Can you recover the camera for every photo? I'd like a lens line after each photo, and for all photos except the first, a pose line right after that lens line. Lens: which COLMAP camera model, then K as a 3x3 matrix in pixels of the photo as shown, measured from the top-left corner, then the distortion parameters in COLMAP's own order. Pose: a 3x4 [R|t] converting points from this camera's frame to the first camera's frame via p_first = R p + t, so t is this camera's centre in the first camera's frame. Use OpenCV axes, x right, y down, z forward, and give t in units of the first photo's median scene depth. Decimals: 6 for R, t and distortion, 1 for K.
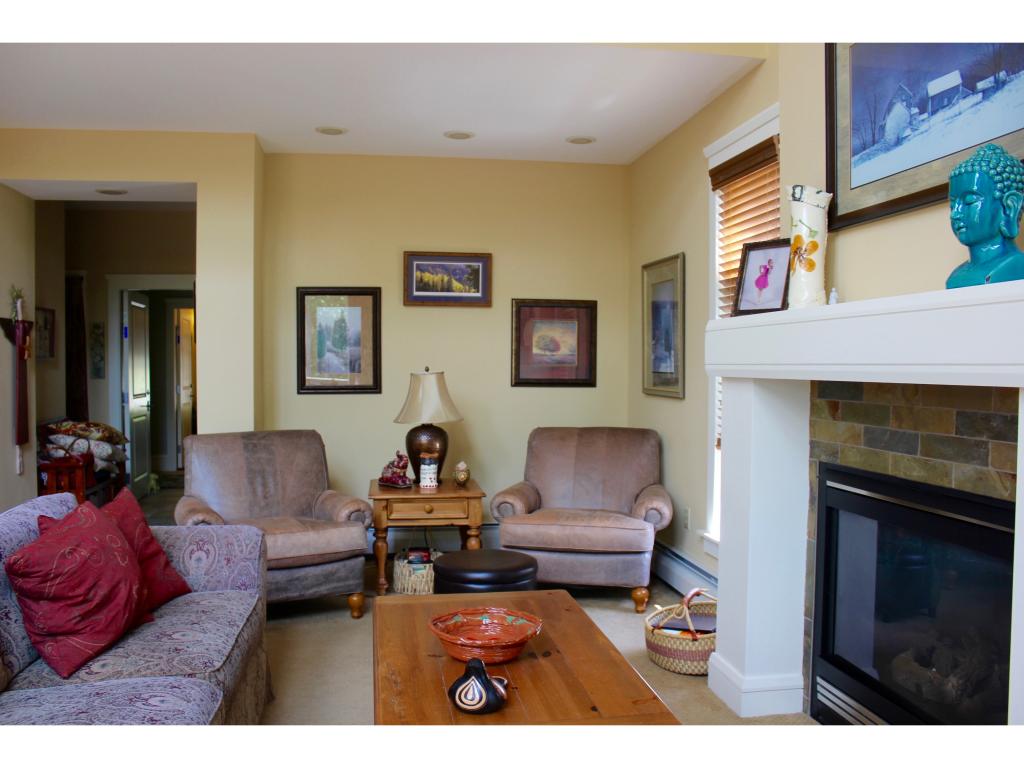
lens RADIAL K [[849.6, 0, 499.4], [0, 849.6, 388.2], [0, 0, 1]] dist [-0.171907, 0.160414]
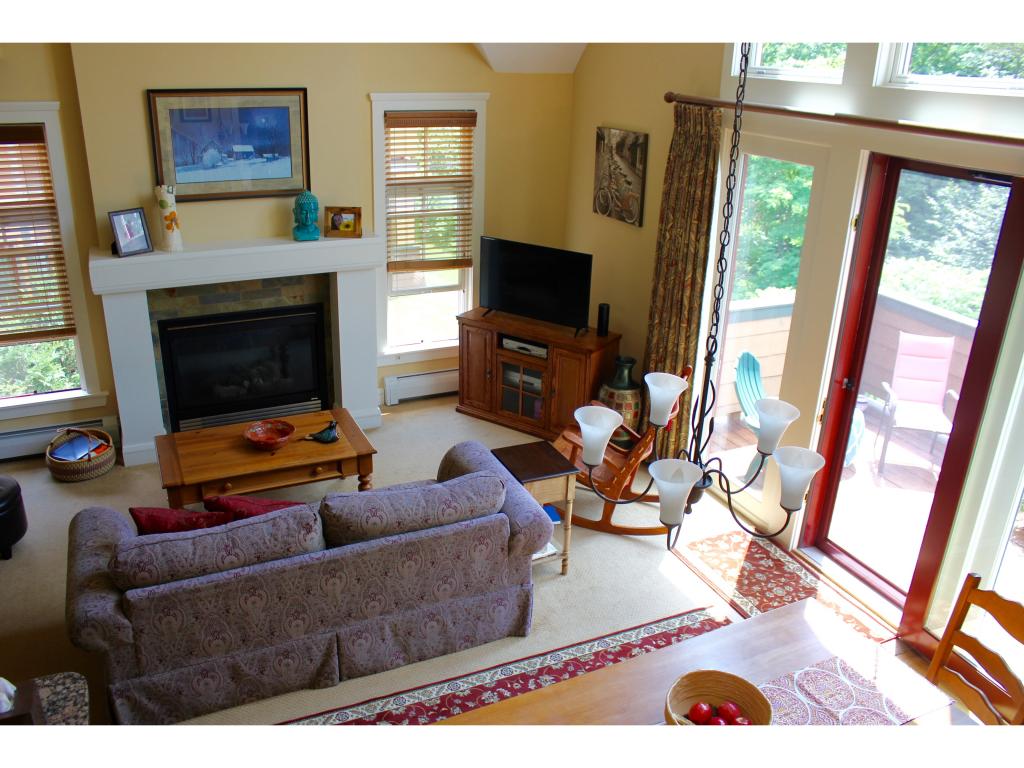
lens RADIAL K [[849.6, 0, 499.4], [0, 849.6, 388.2], [0, 0, 1]] dist [-0.171907, 0.160414]
pose [[-0.271479, -0.372590, 0.887398, -1.575934], [0.001637, 0.921845, 0.387554, -0.504995], [-0.962443, 0.106666, -0.249652, 0.723428]]
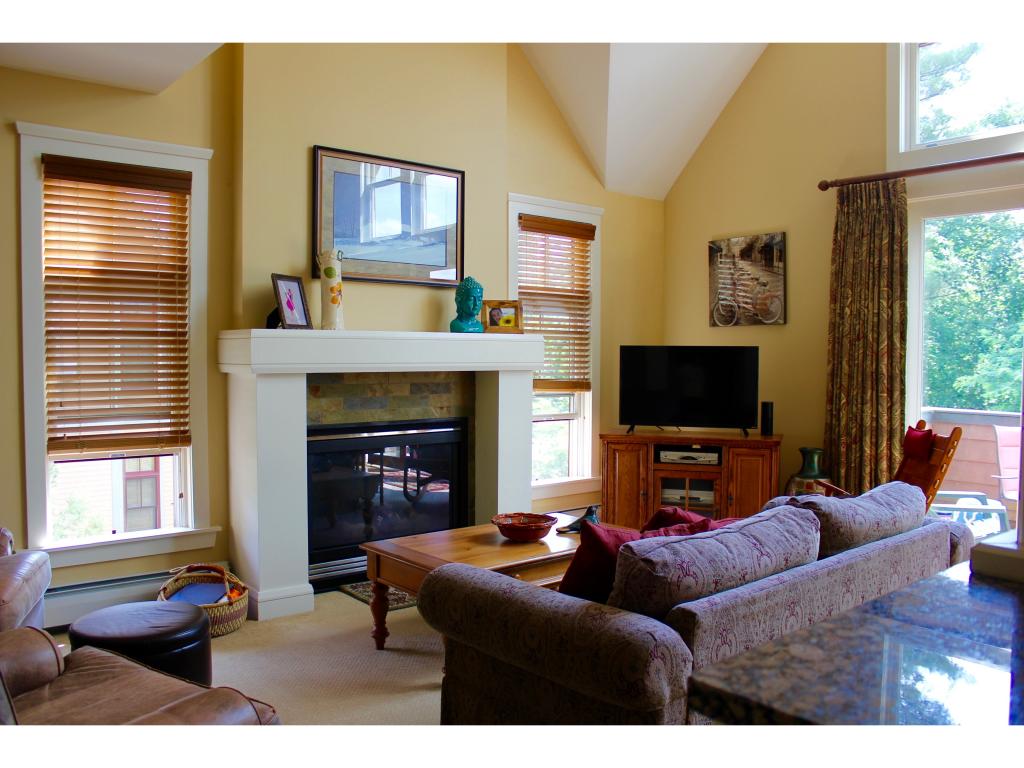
lens RADIAL K [[849.6, 0, 499.4], [0, 849.6, 388.2], [0, 0, 1]] dist [-0.171907, 0.160414]
pose [[-0.514759, -0.038923, 0.856451, -1.096783], [0.019077, 0.998202, 0.056831, -0.061004], [-0.857123, 0.045592, -0.513091, 1.445668]]
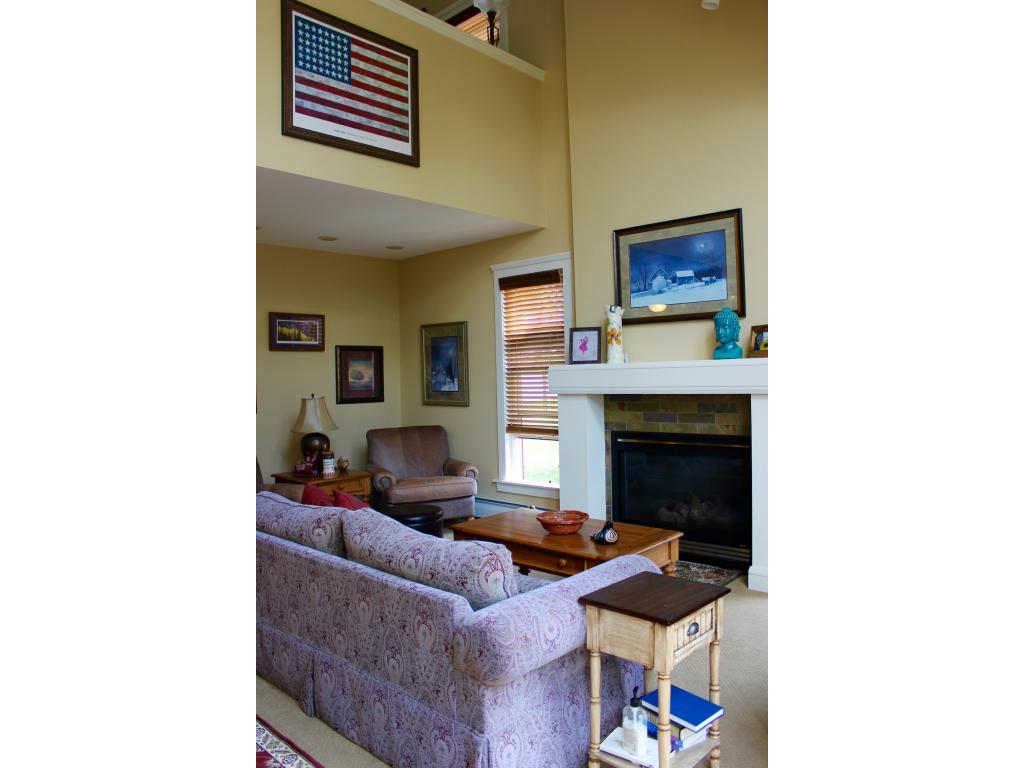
lens RADIAL K [[669.9, 0, 509.9], [0, 669.9, 359.9], [0, 0, 1]] dist [-0.111089, 0.000677]
pose [[0.785114, -0.011036, 0.619253, -0.877482], [0.044336, 0.998278, -0.038420, -0.039747], [-0.617762, 0.057619, 0.784251, -0.201703]]
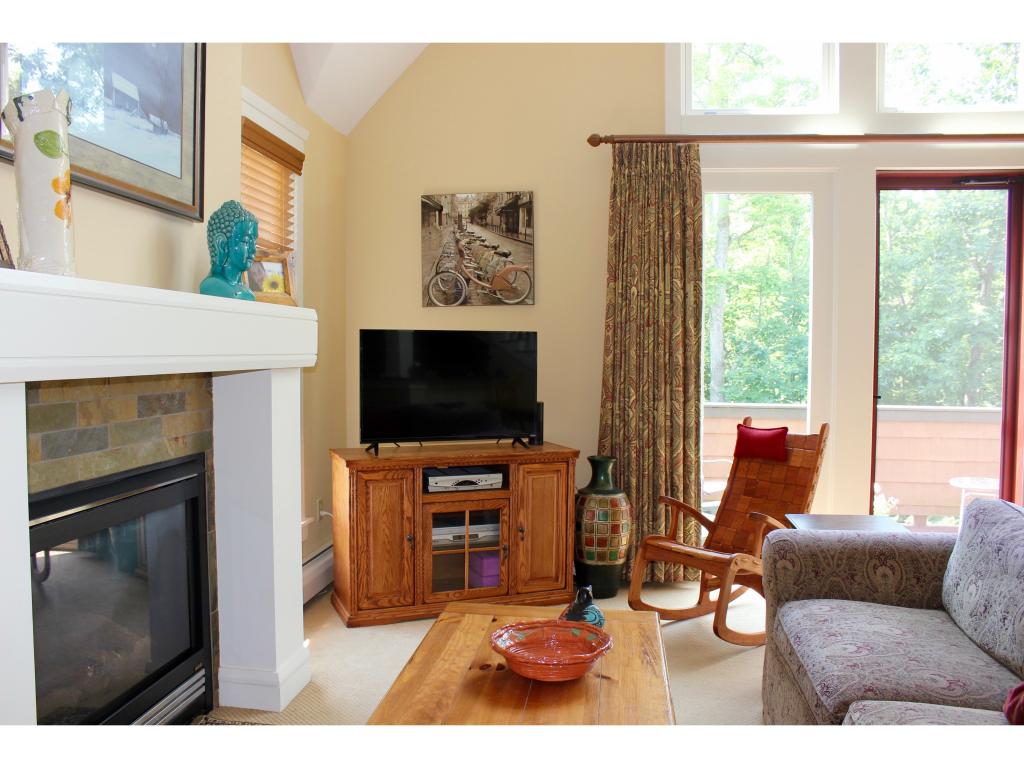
lens RADIAL K [[849.6, 0, 499.4], [0, 849.6, 388.2], [0, 0, 1]] dist [-0.171907, 0.160414]
pose [[-0.957326, -0.021222, 0.288230, -0.171309], [0.000218, 0.997247, 0.074149, -0.049159], [-0.289010, 0.071047, -0.954686, 1.429923]]
